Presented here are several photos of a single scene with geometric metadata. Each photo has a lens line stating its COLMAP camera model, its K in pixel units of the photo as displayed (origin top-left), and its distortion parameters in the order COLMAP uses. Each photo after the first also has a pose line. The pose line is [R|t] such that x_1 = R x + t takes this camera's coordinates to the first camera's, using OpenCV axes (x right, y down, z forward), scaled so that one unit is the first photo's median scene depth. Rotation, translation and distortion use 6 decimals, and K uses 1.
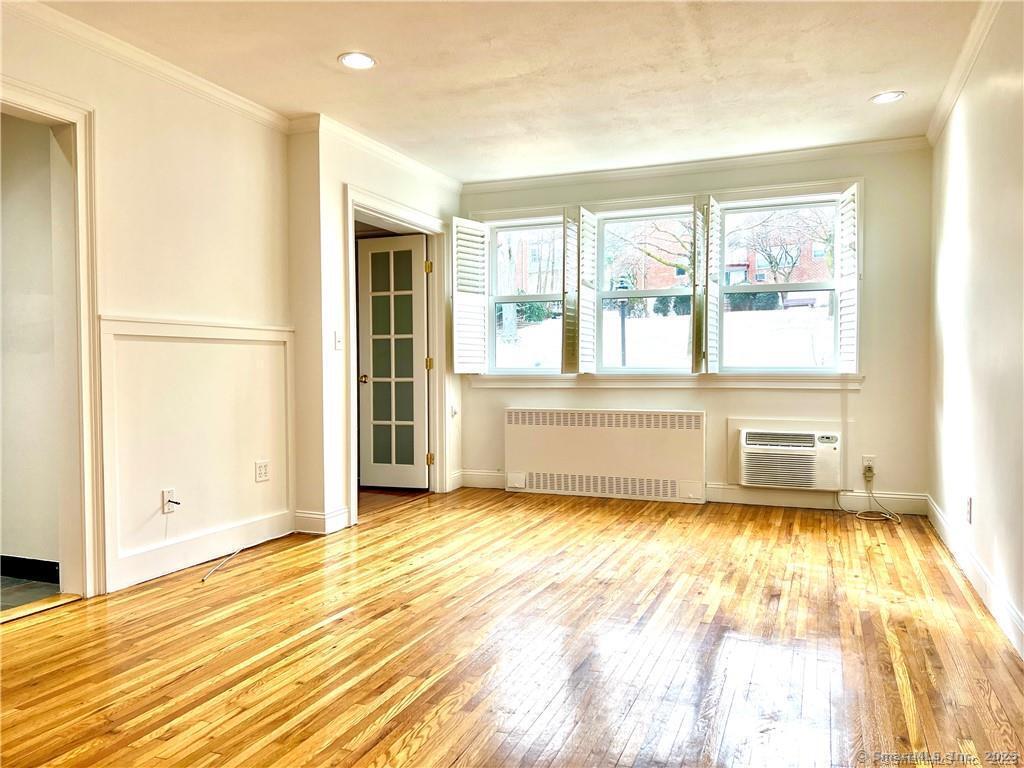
lens RADIAL K [[767.5, 0, 510.0], [0, 767.5, 384.8], [0, 0, 1]] dist [0.057825, -0.057082]
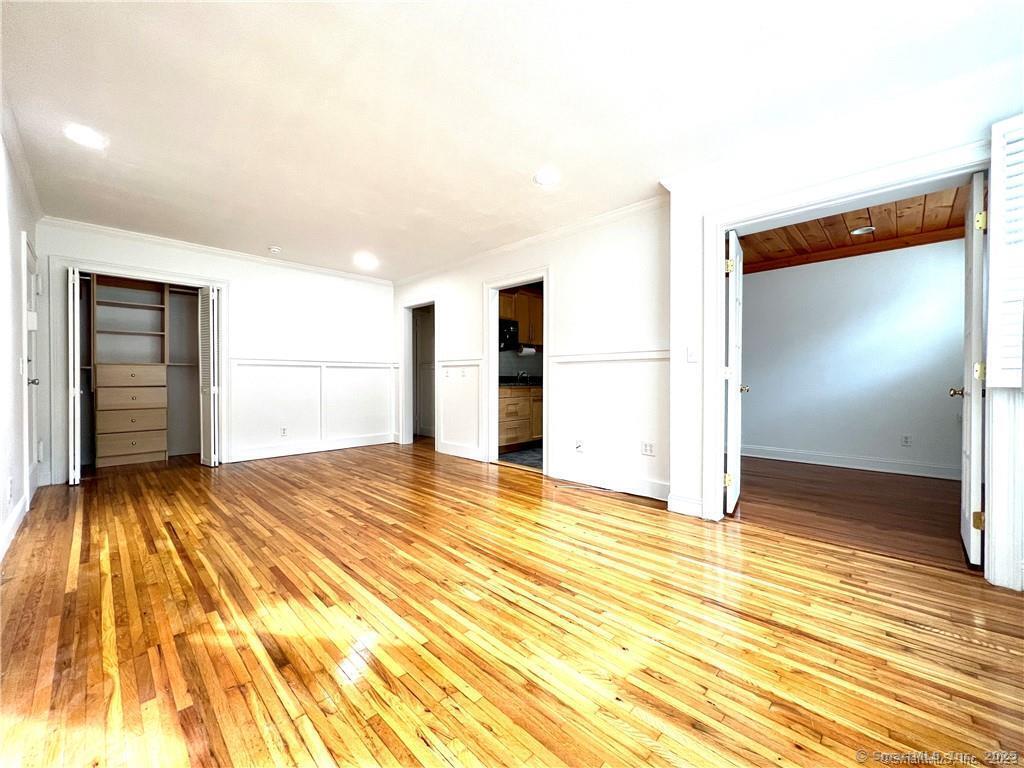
lens RADIAL K [[408.3, 0, 510.8], [0, 408.3, 382.0], [0, 0, 1]] dist [-0.000628, 0.000908]
pose [[-0.381455, 0.012922, -0.924297, 0.537279], [-0.019321, 0.999572, 0.021948, -0.028074], [0.924186, 0.026231, -0.381042, 1.151885]]
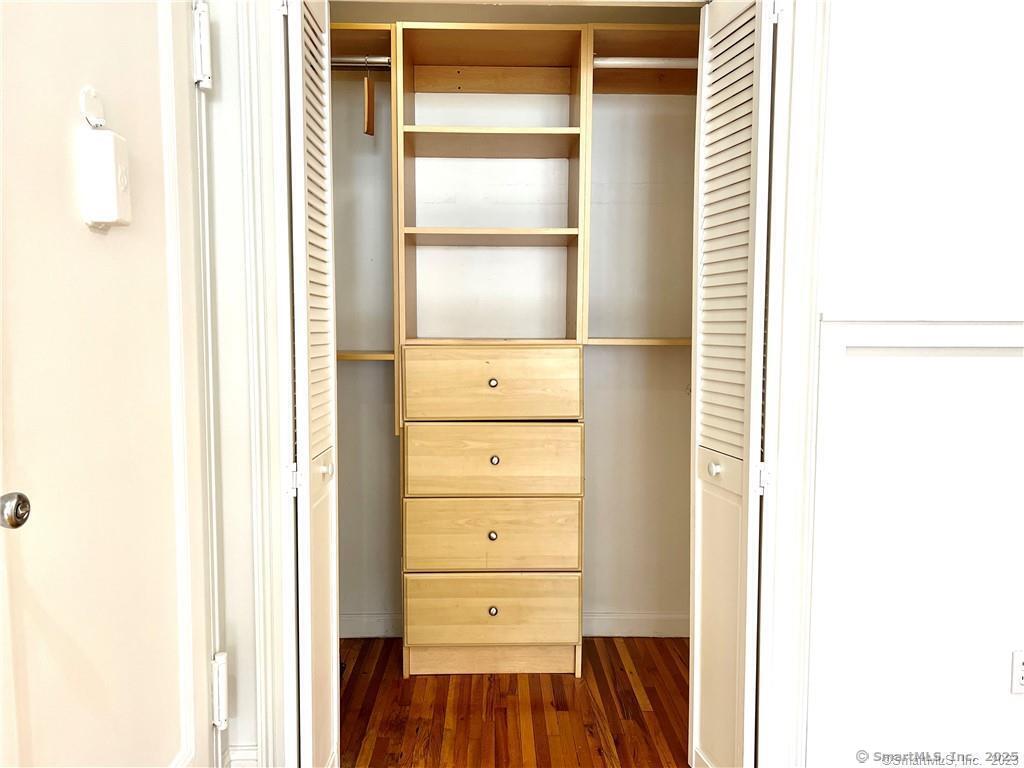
lens RADIAL K [[767.5, 0, 513.5], [0, 767.5, 387.6], [0, 0, 1]] dist [0.057825, -0.057082]
pose [[-0.924417, 0.010889, -0.381228, 0.305984], [-0.014922, 0.997794, 0.064682, -0.033889], [0.381092, 0.065482, -0.922215, 0.706358]]
